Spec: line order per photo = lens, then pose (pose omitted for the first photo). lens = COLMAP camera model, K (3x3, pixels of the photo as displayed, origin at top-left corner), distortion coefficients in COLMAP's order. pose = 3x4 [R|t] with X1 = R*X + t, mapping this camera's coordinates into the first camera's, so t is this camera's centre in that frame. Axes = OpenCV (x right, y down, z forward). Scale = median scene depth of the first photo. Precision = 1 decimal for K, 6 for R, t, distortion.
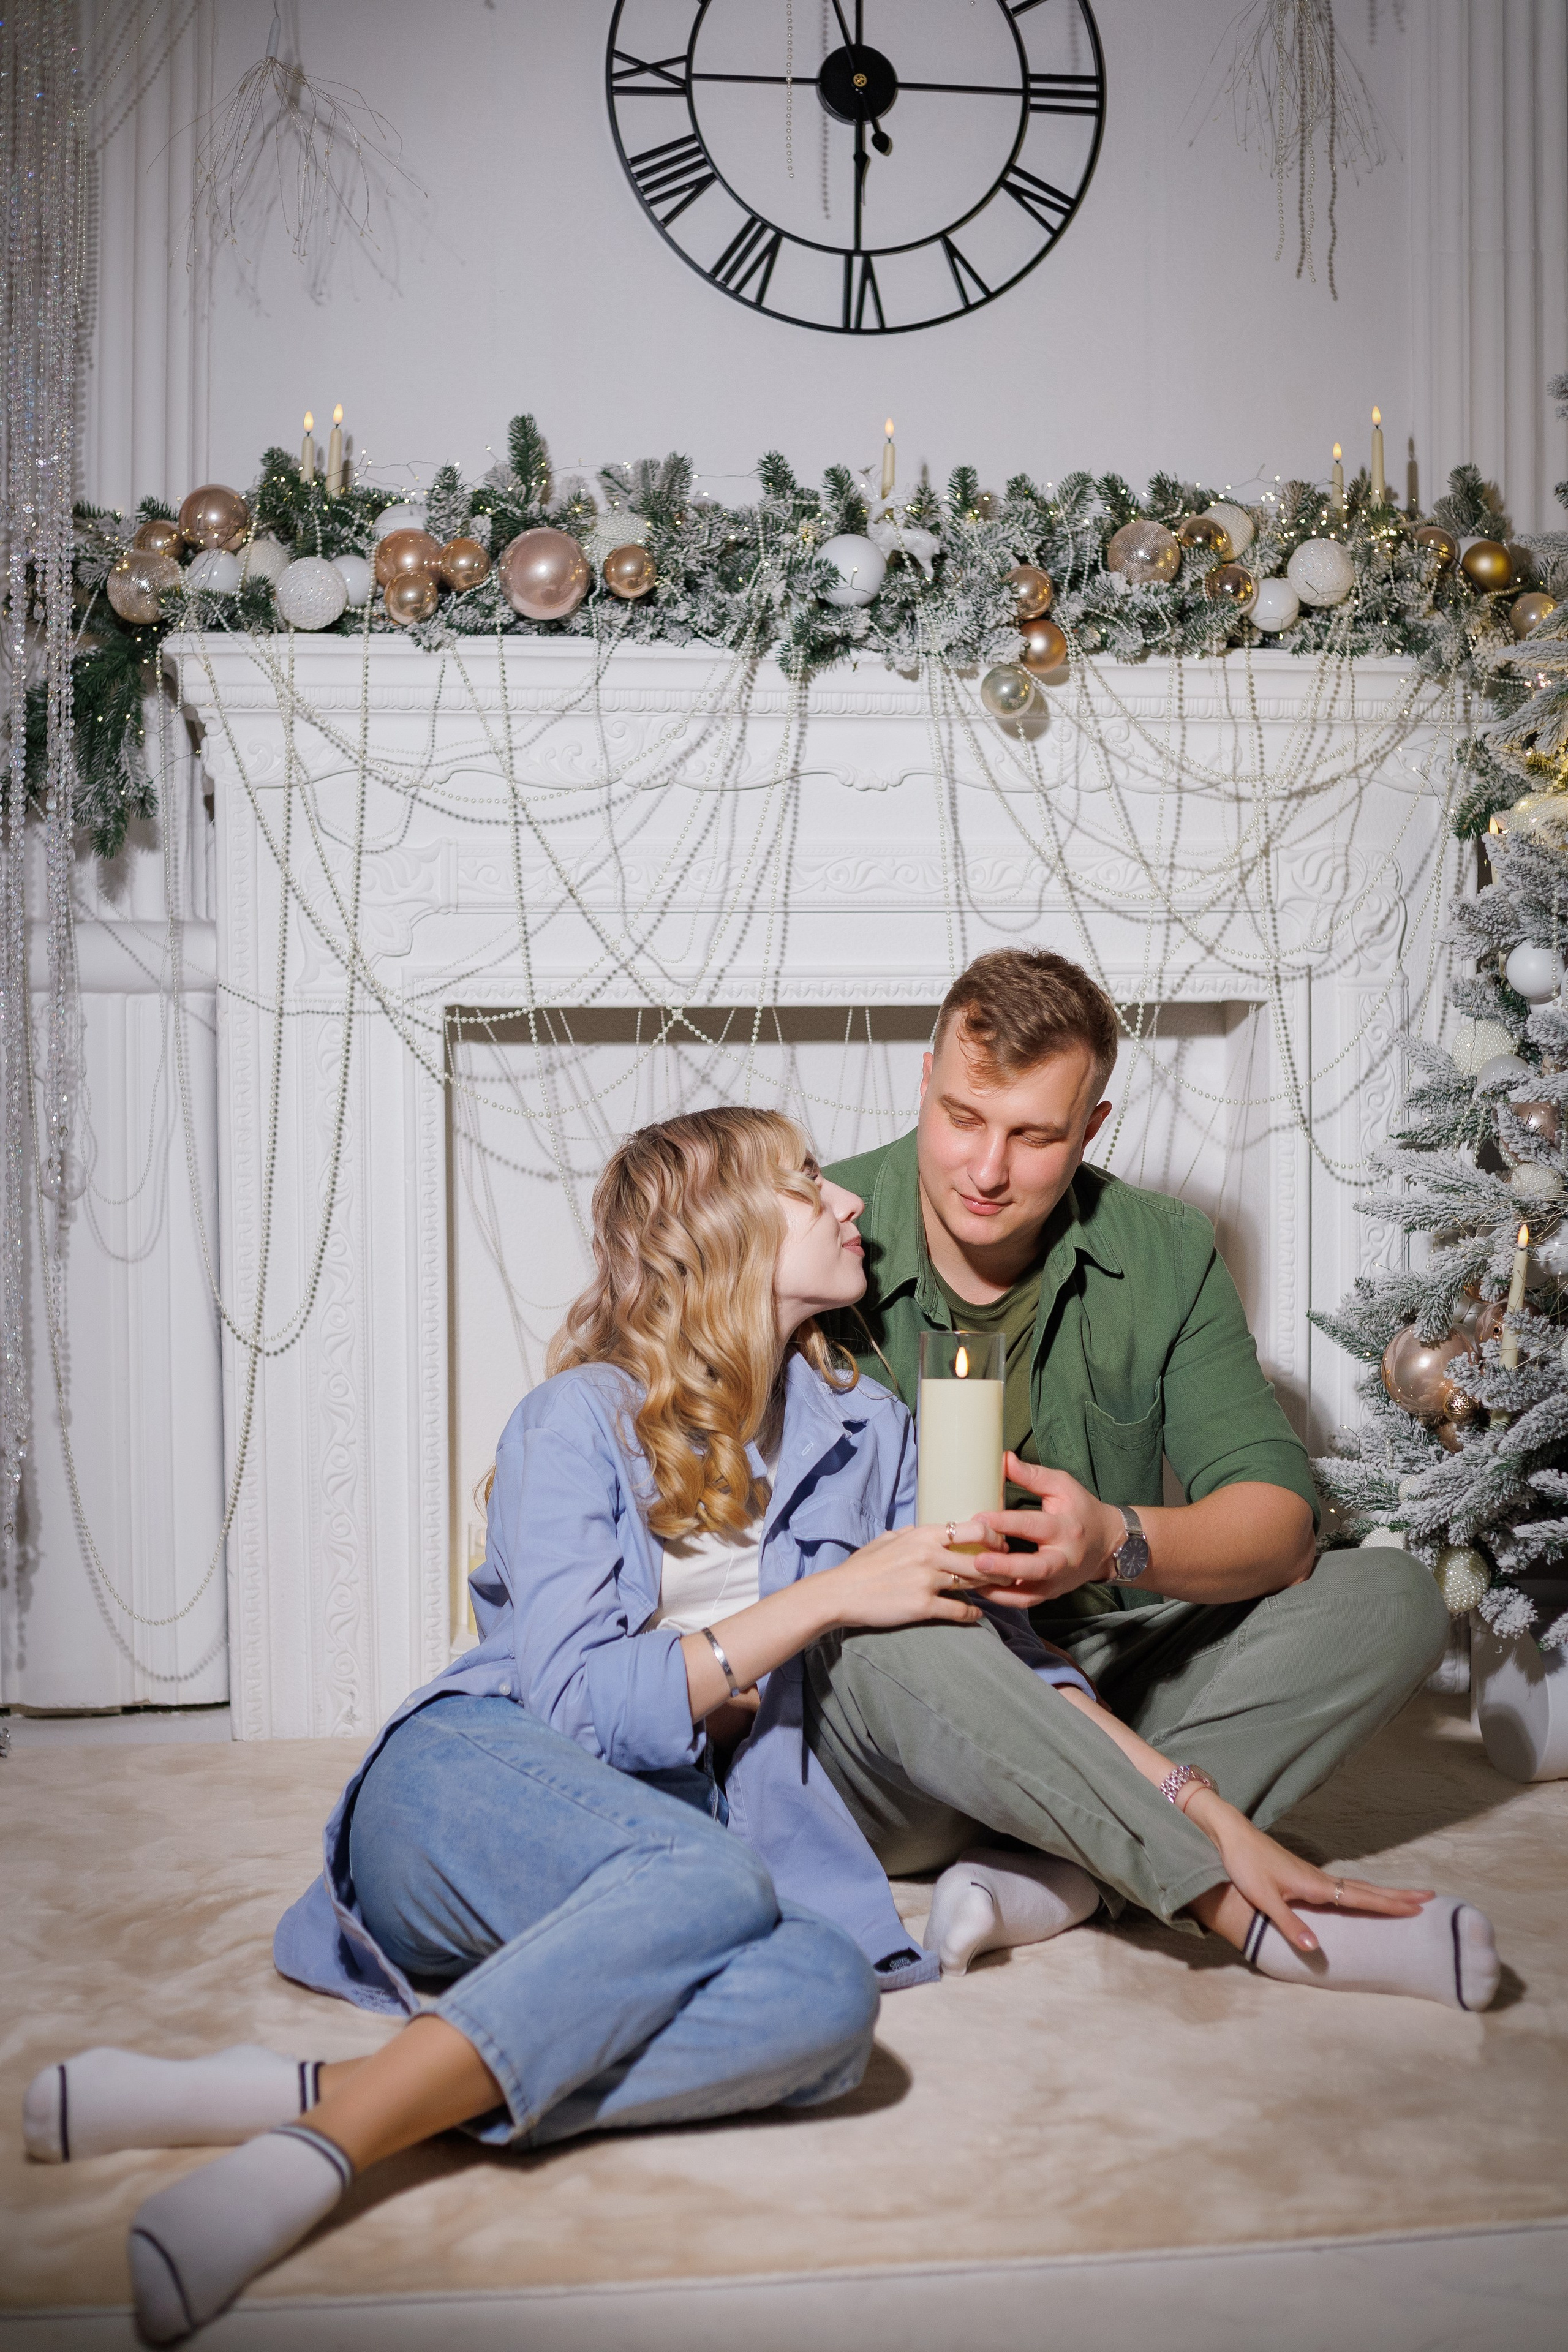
lens RADIAL K [[3641.8, 0, 836.1], [0, 3641.8, 1271.5], [0, 0, 1]] dist [-0.117144, -0.091496]
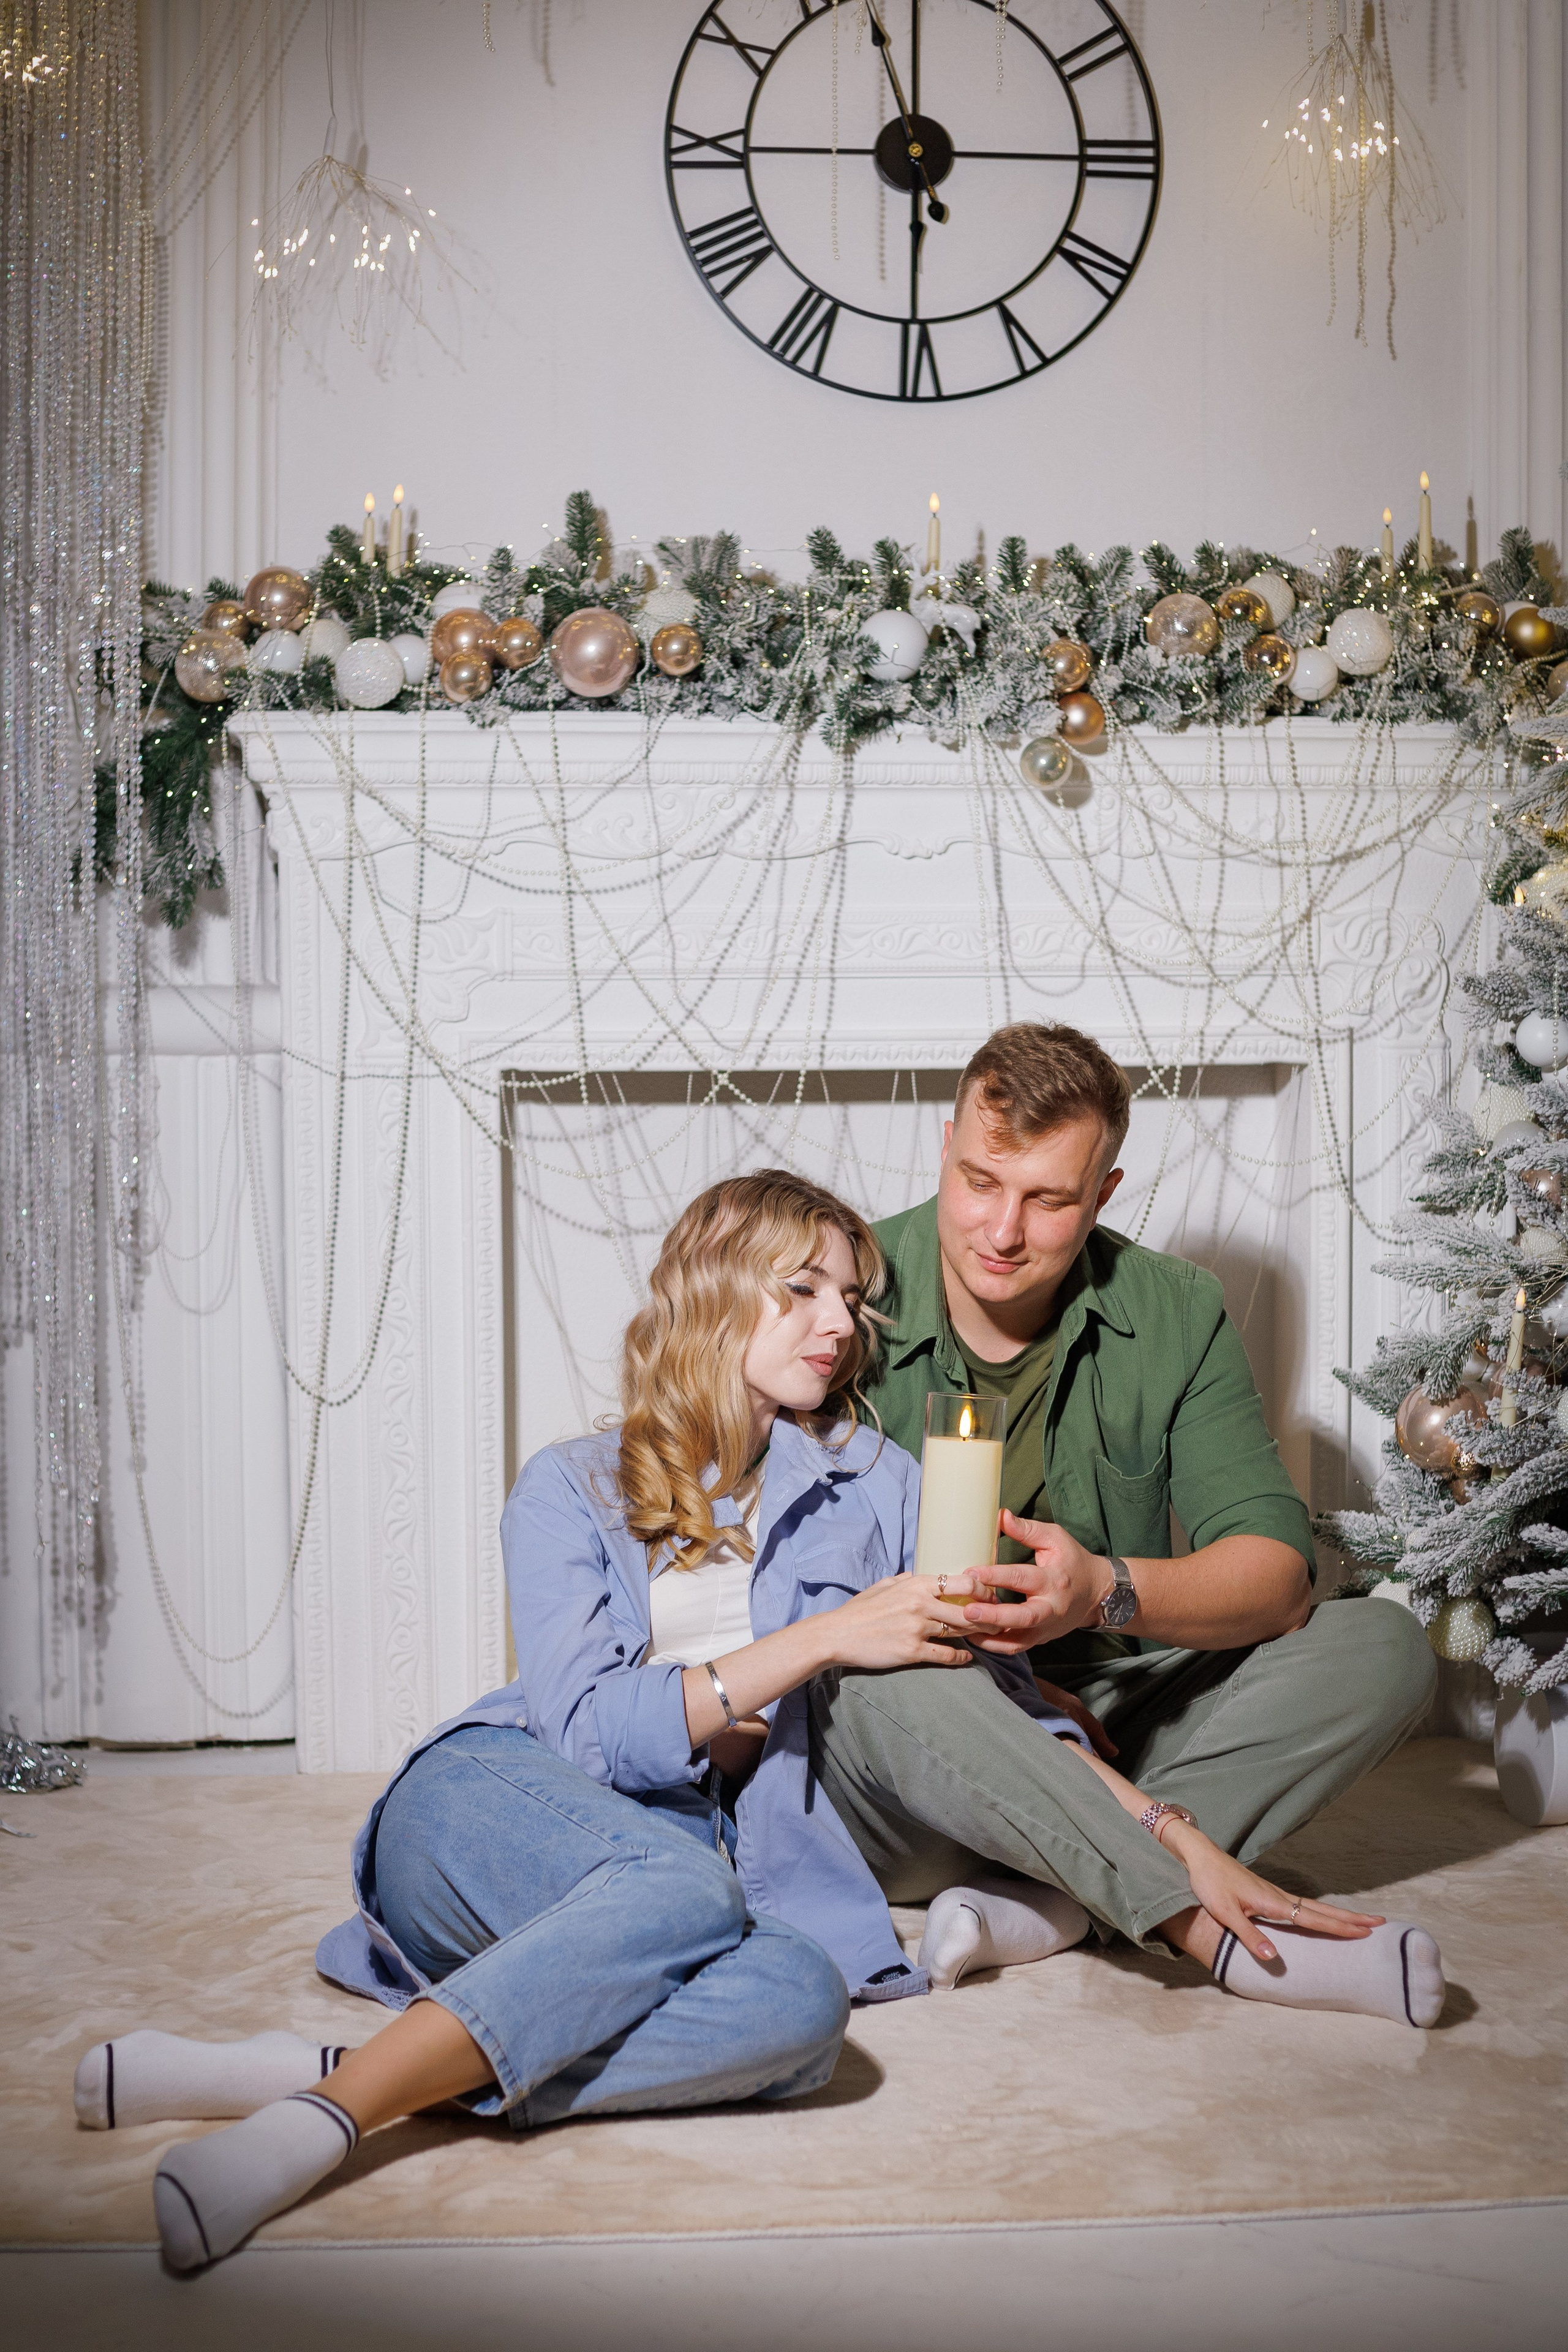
lens RADIAL K [[4036.6, 0, 778.3], [0, 4036.6, 1459.2], [0, 0, 1]] dist [-0.070735, -0.394295]
pose [[0.997645, 0.006839, -0.068247, 0.050550], [-0.004275, 0.999282, 0.037644, -0.005681], [0.068456, -0.037264, 0.996958, -0.146099]]
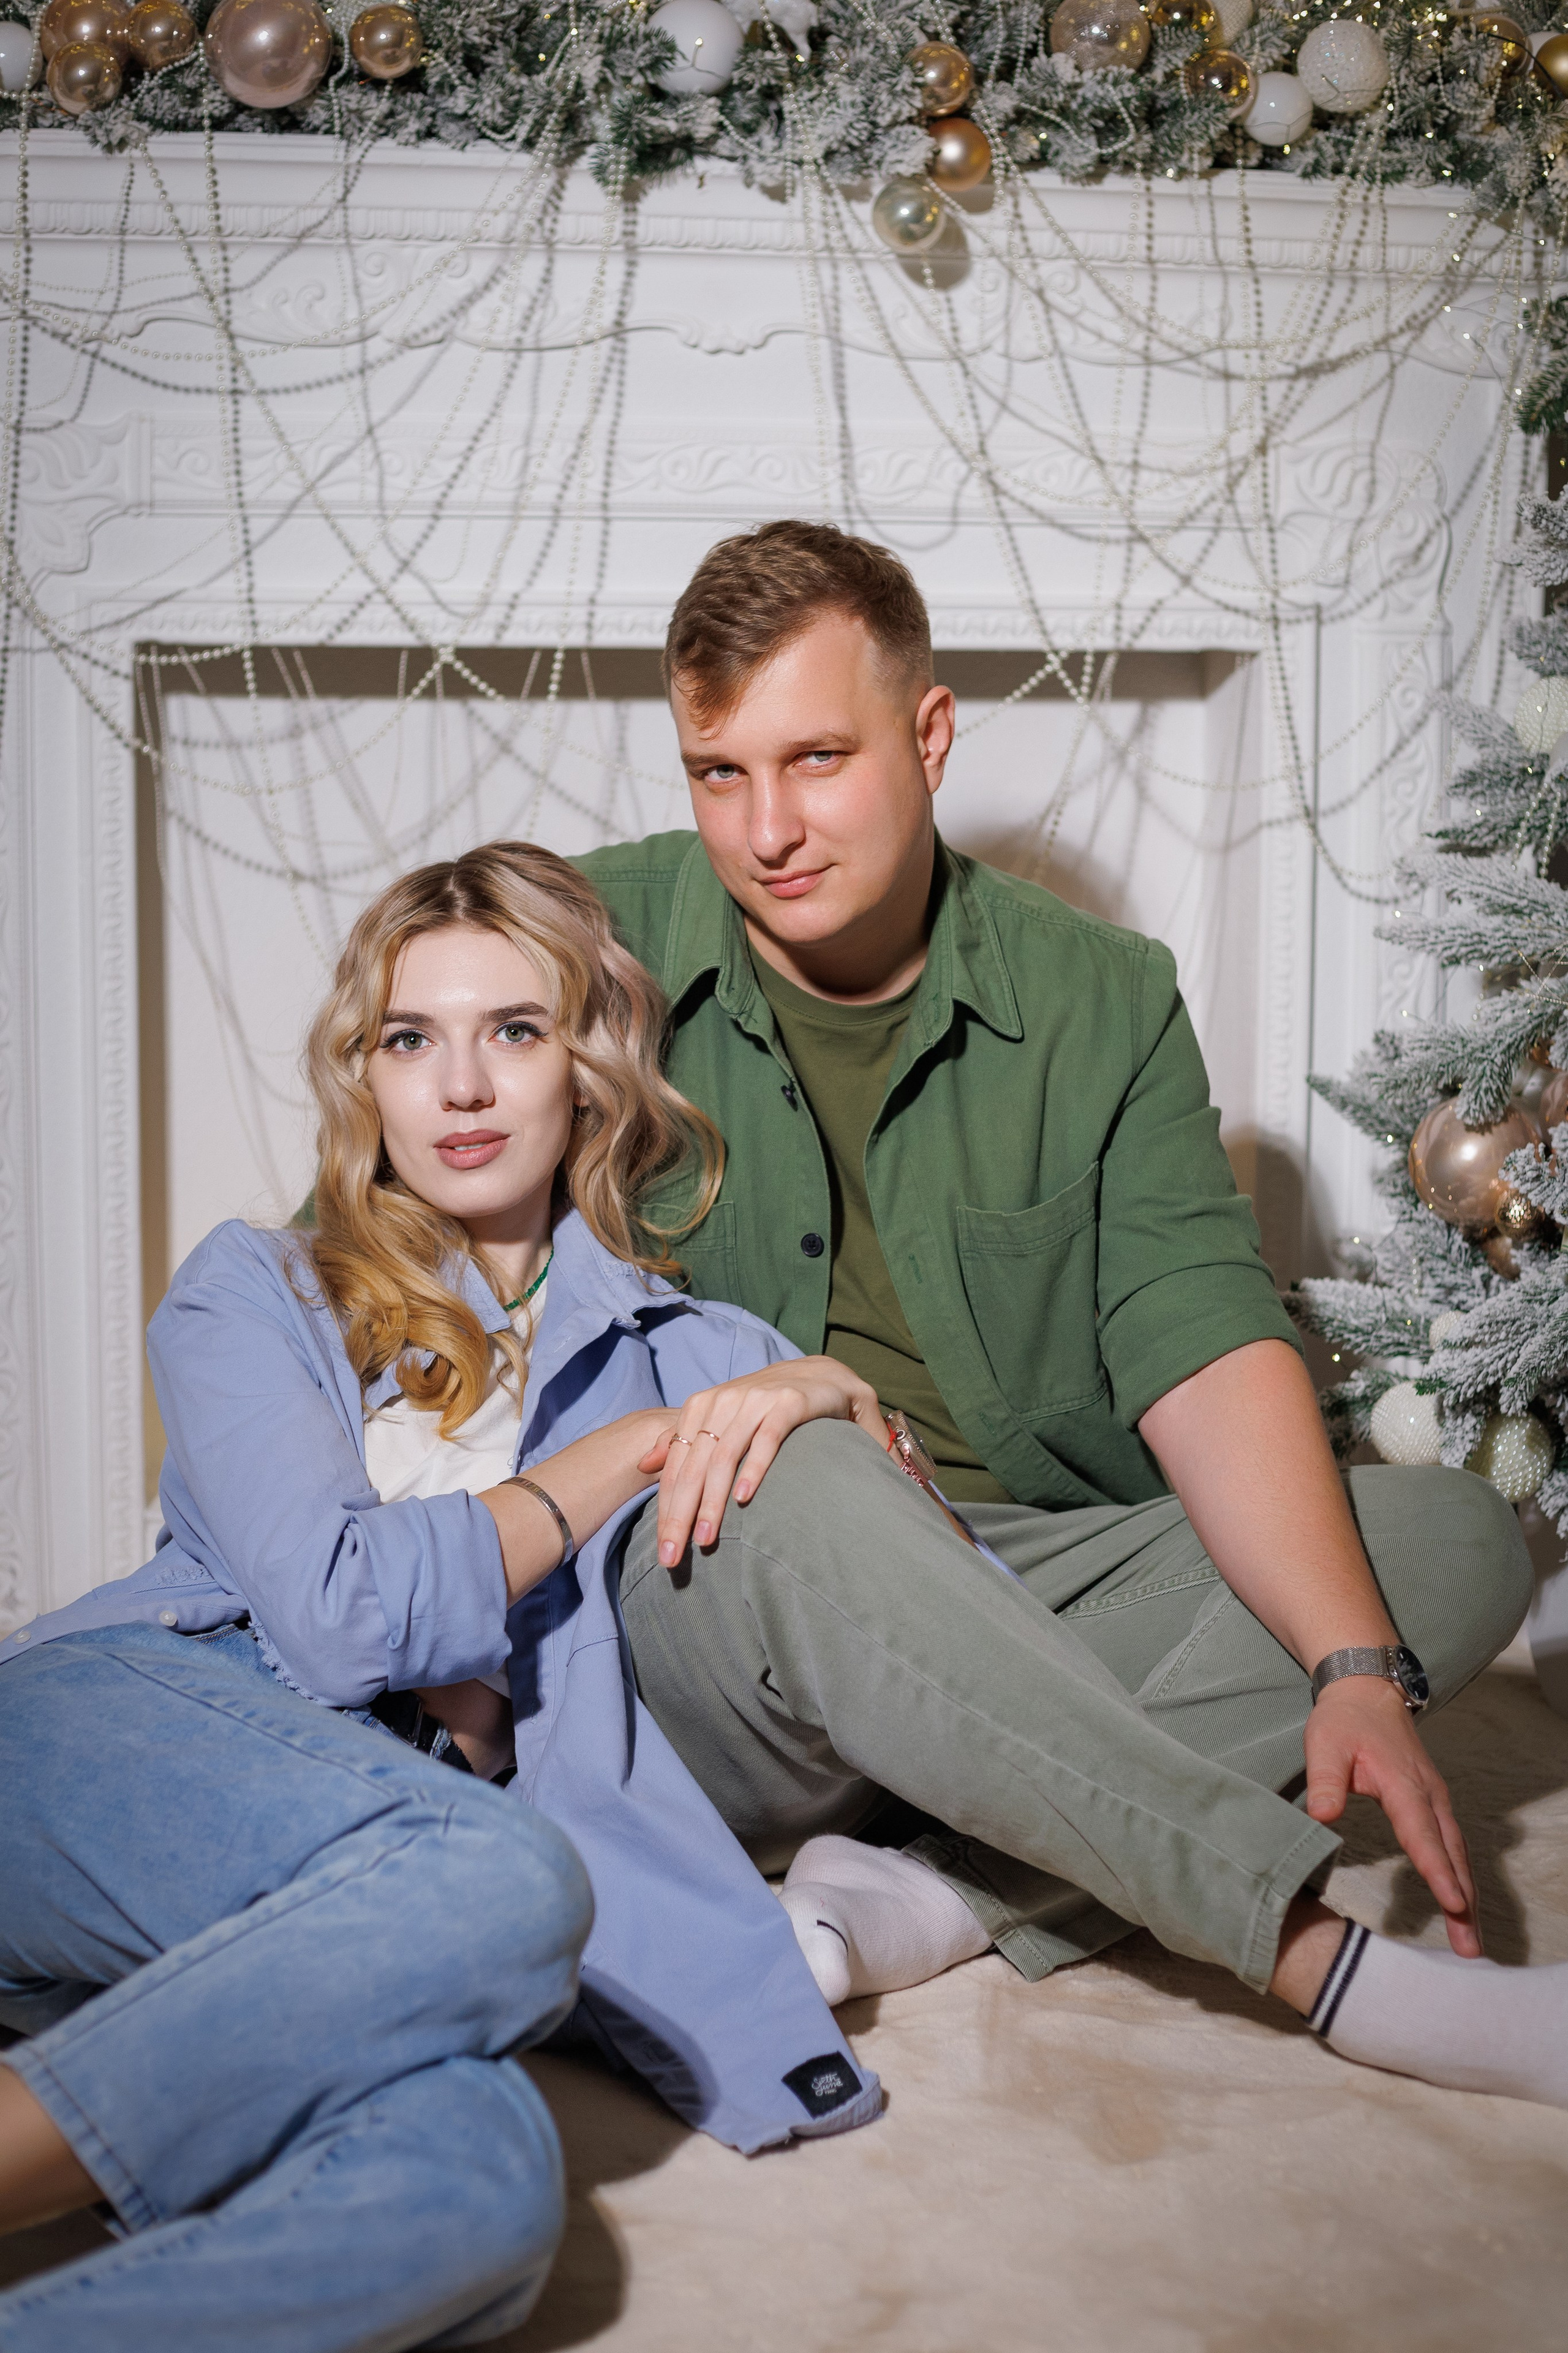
lens RADIAL K [[3714.7, 0, 783.4], [0, 3714.7, 1238.6], [0, 0, 1]] dist [-0.192535, 0.076361]
pose [[0.999832, 0.014489, -0.011233, 0.033148], [-0.013682, 0.997530, 0.068901, -0.005827], [0.012204, -0.068736, 0.997560, 0.254911]]
